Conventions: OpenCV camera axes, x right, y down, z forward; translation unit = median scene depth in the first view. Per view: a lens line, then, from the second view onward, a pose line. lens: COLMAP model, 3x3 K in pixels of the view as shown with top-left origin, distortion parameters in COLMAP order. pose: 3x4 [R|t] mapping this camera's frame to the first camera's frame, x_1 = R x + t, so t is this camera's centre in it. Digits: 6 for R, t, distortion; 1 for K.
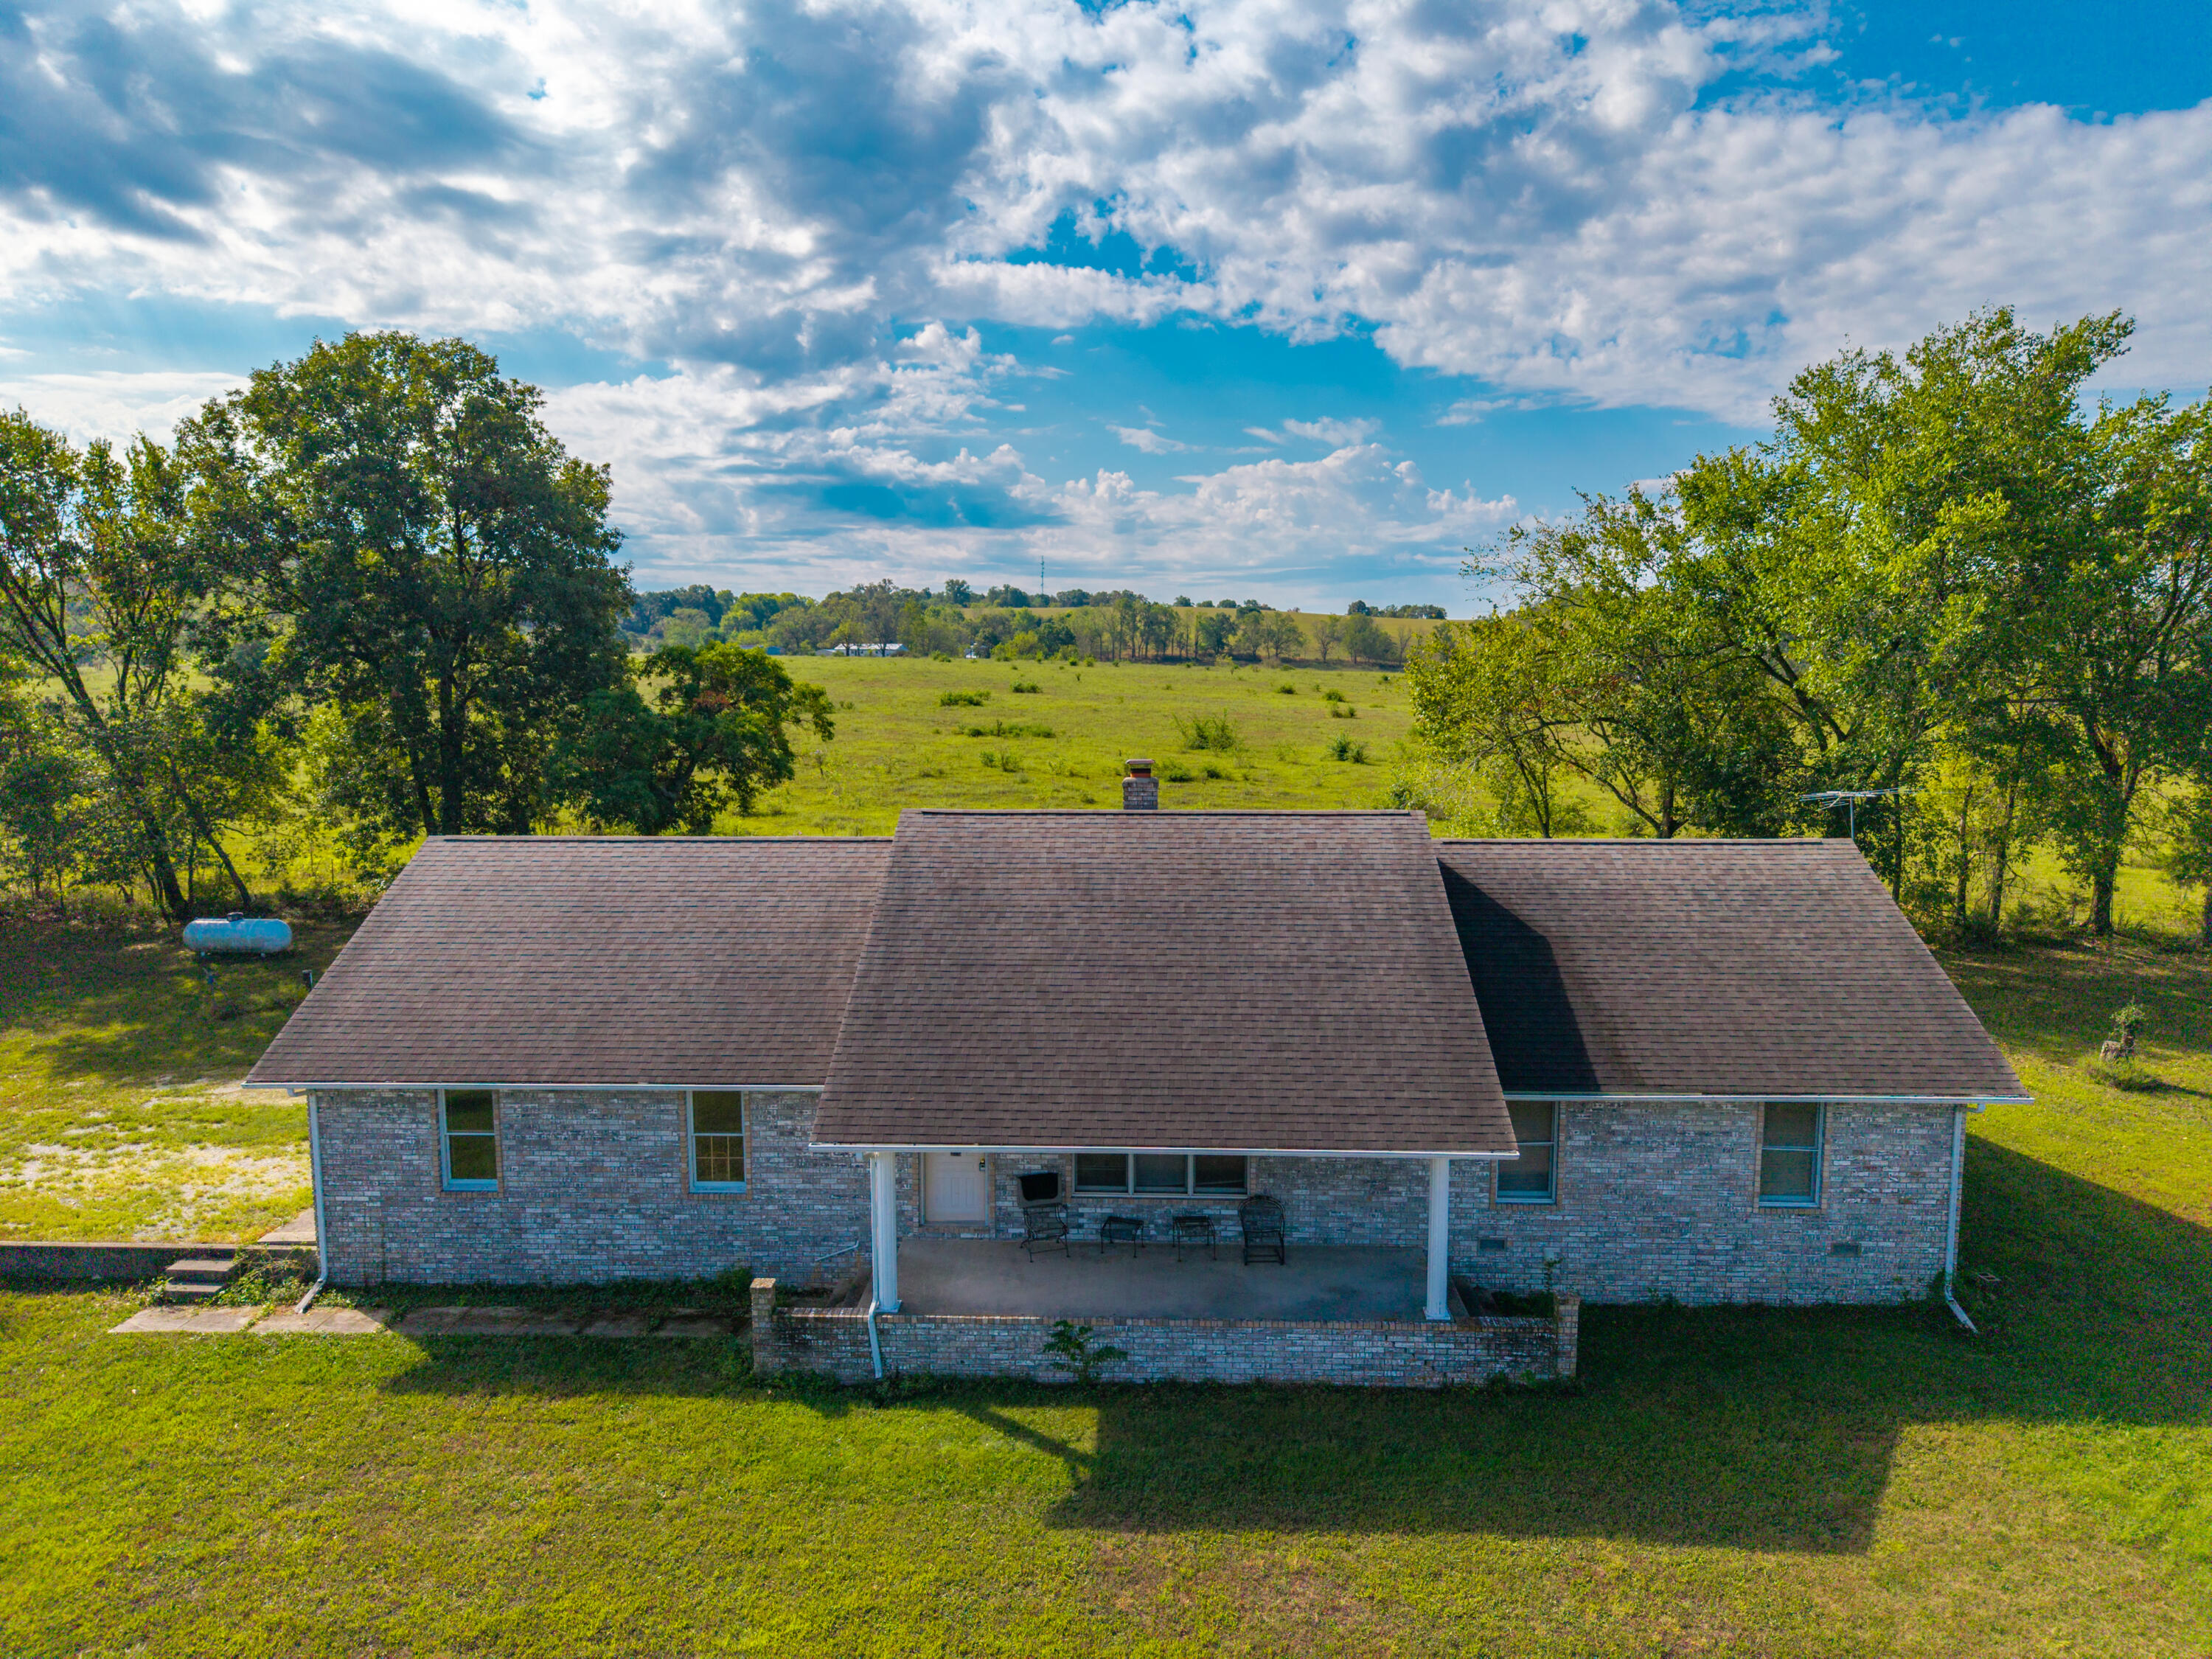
lens RADIAL K [[1495.9, 0, 1115.7], [0, 1495.9, 831.4], [0, 0, 1]] dist [-0.003761, 0.002141]
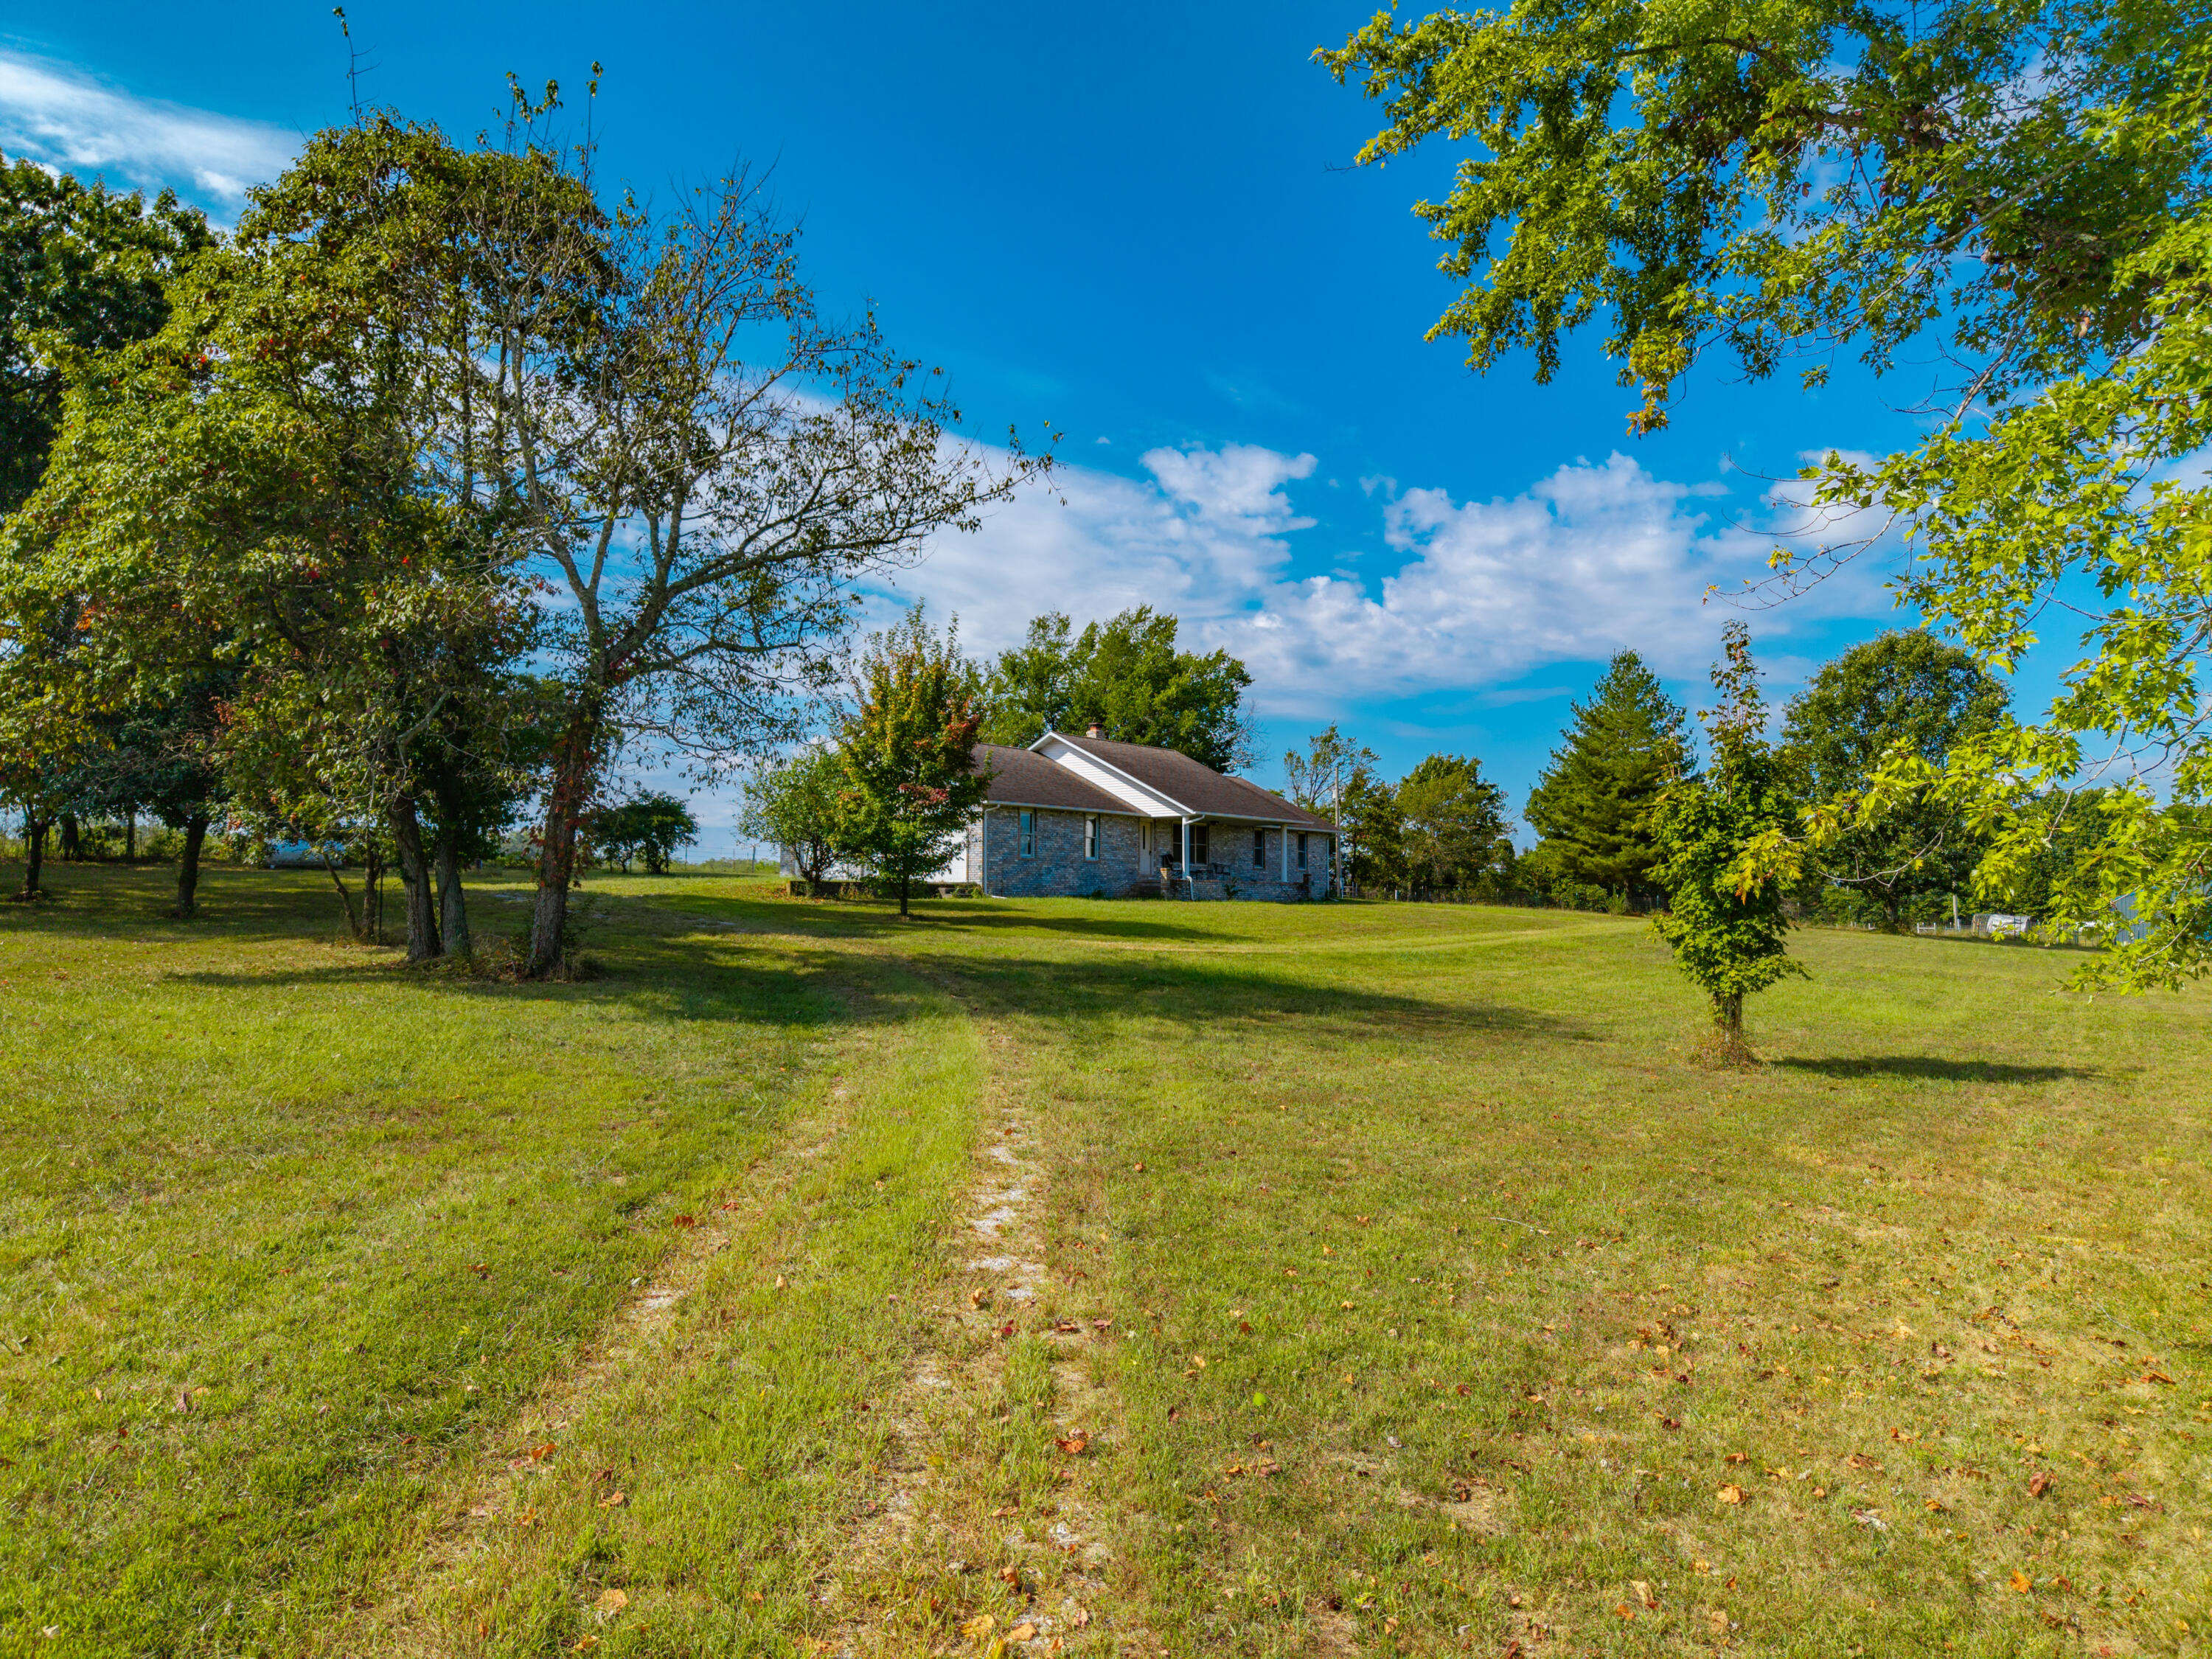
lens RADIAL K [[1489.4, 0, 1103.1], [0, 1489.4, 818.8], [0, 0, 1]] dist [0.005425, -0.003111]
pose [[0.577741, 0.052902, 0.814504, -2.324483], [0.092434, 0.987237, -0.129686, 0.502515], [-0.810969, 0.150212, 0.565478, -0.459725]]
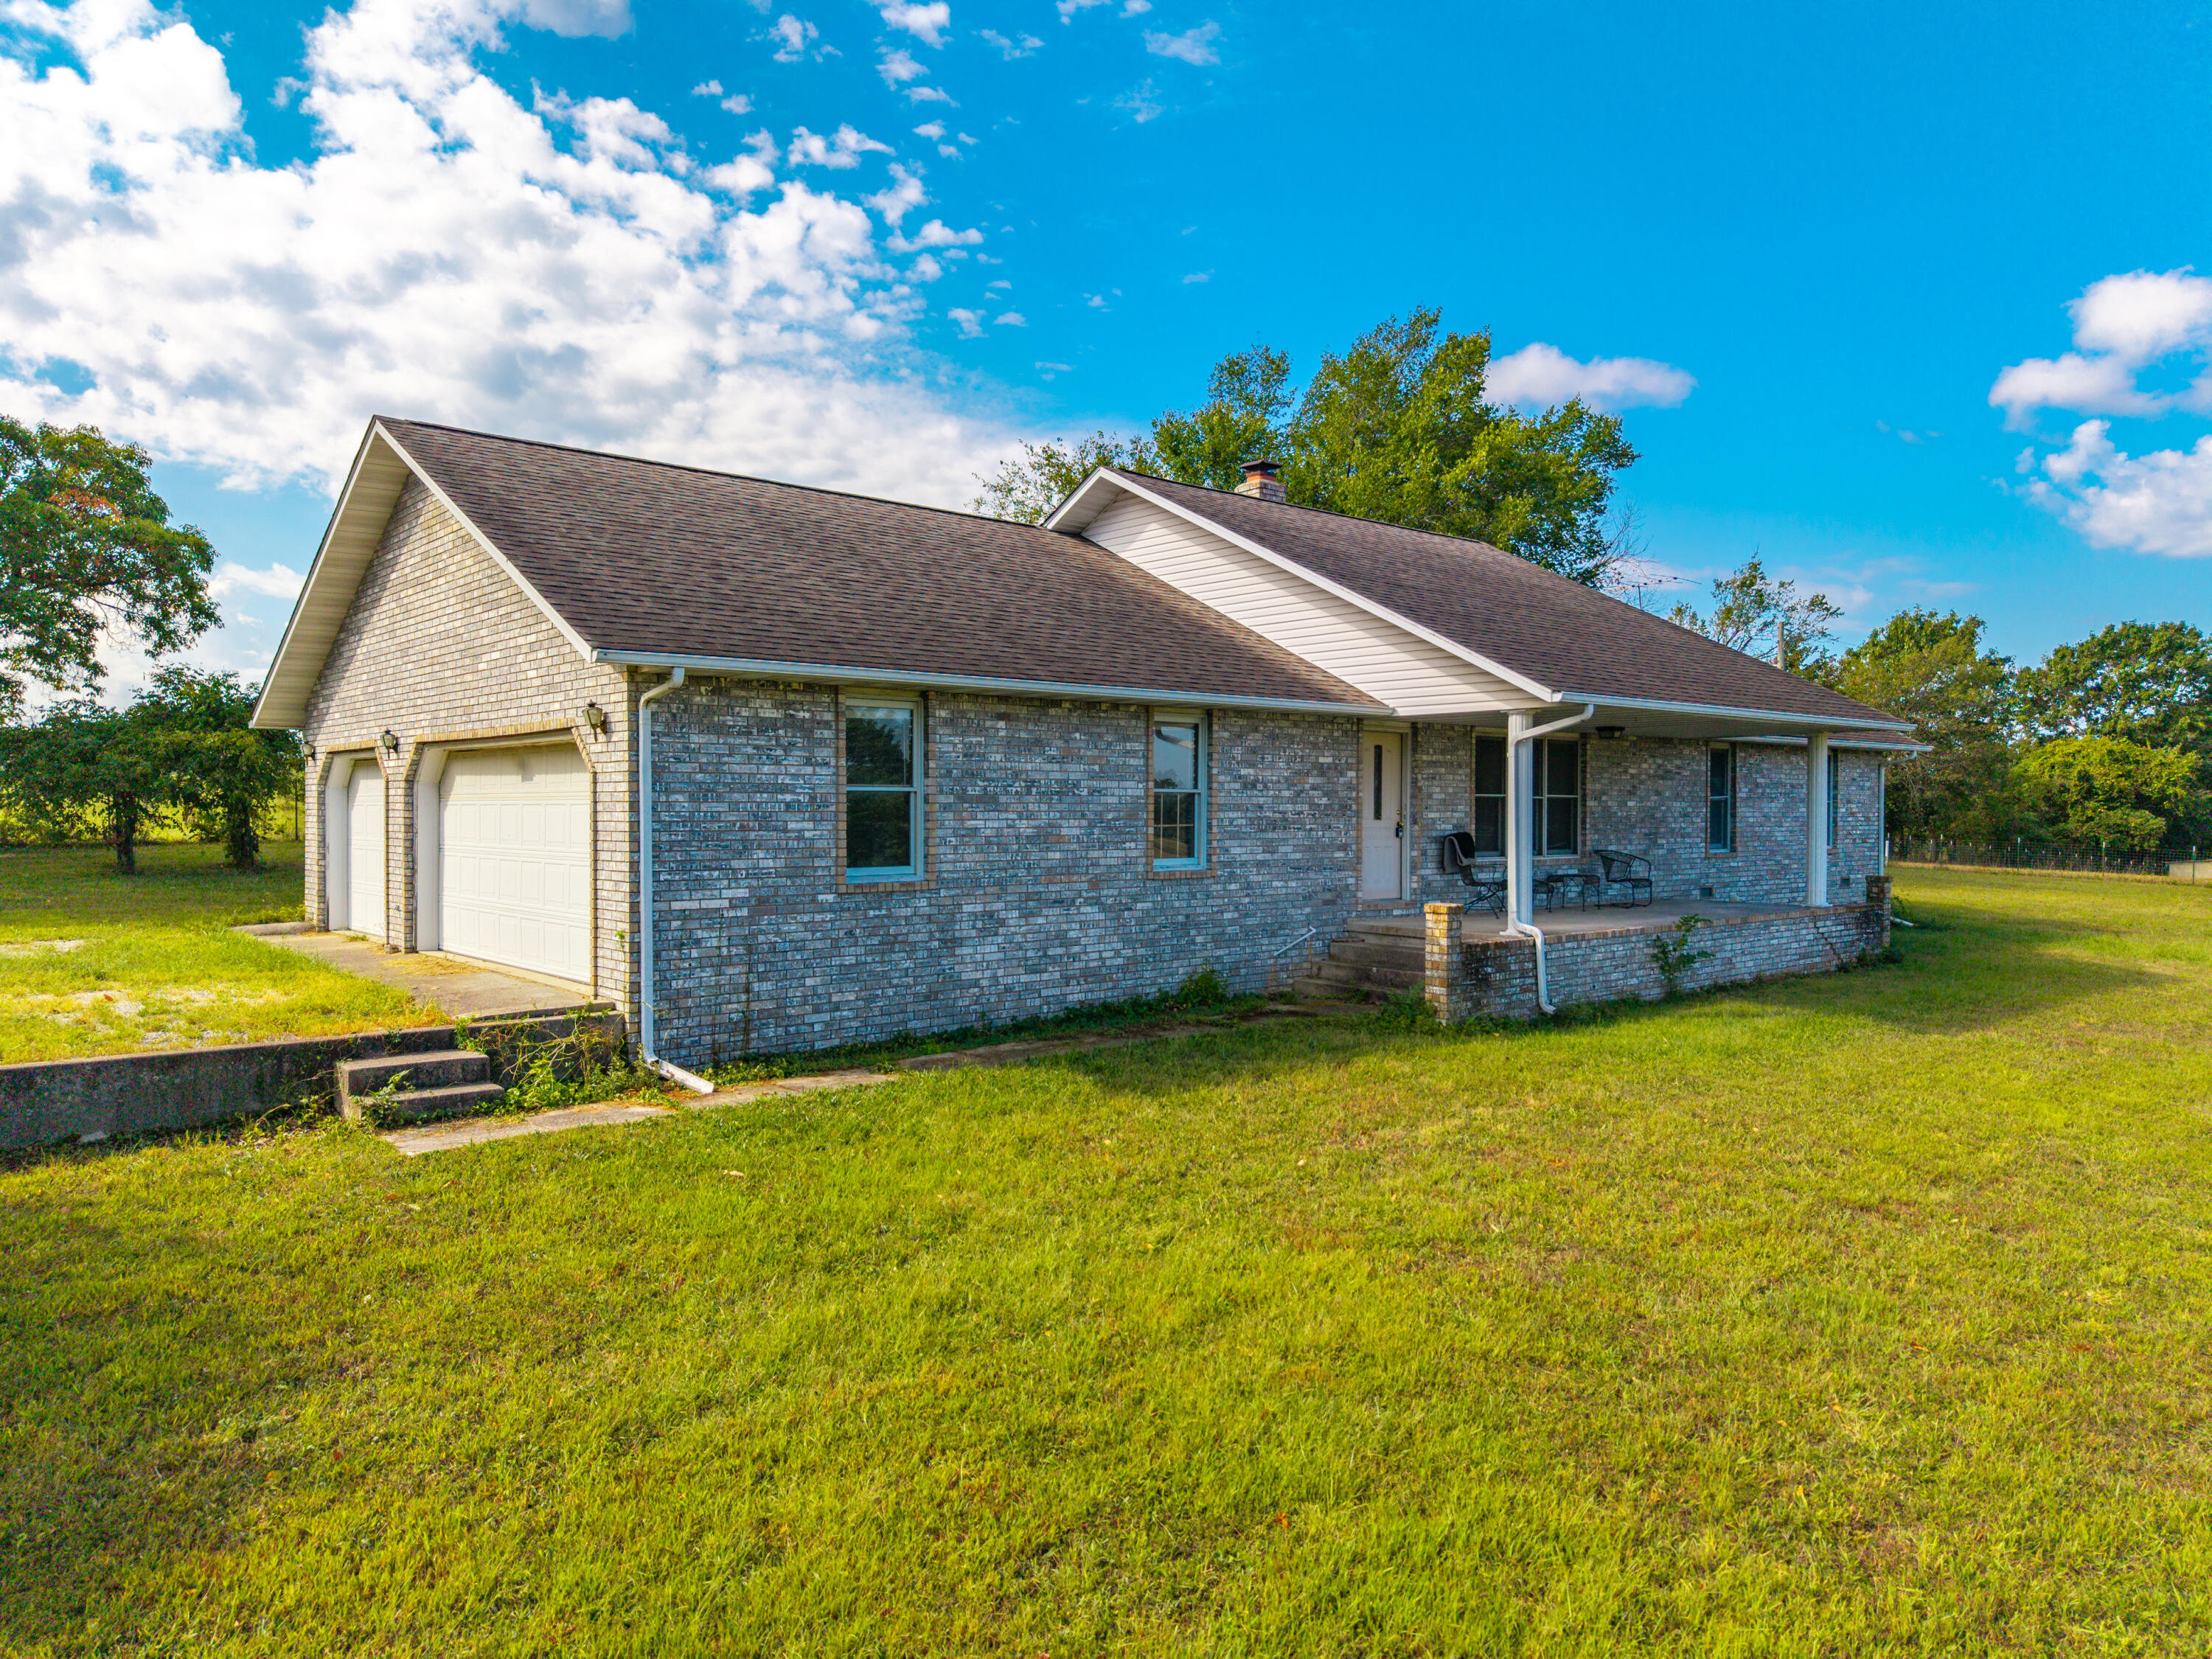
lens RADIAL K [[1449.4, 0, 1103.8], [0, 1449.4, 825.8], [0, 0, 1]] dist [0.055568, -0.043919]
pose [[0.732407, -0.003344, 0.680859, -0.774879], [0.075511, 0.994218, -0.076346, 0.271630], [-0.676667, 0.107328, 0.728425, 0.508849]]
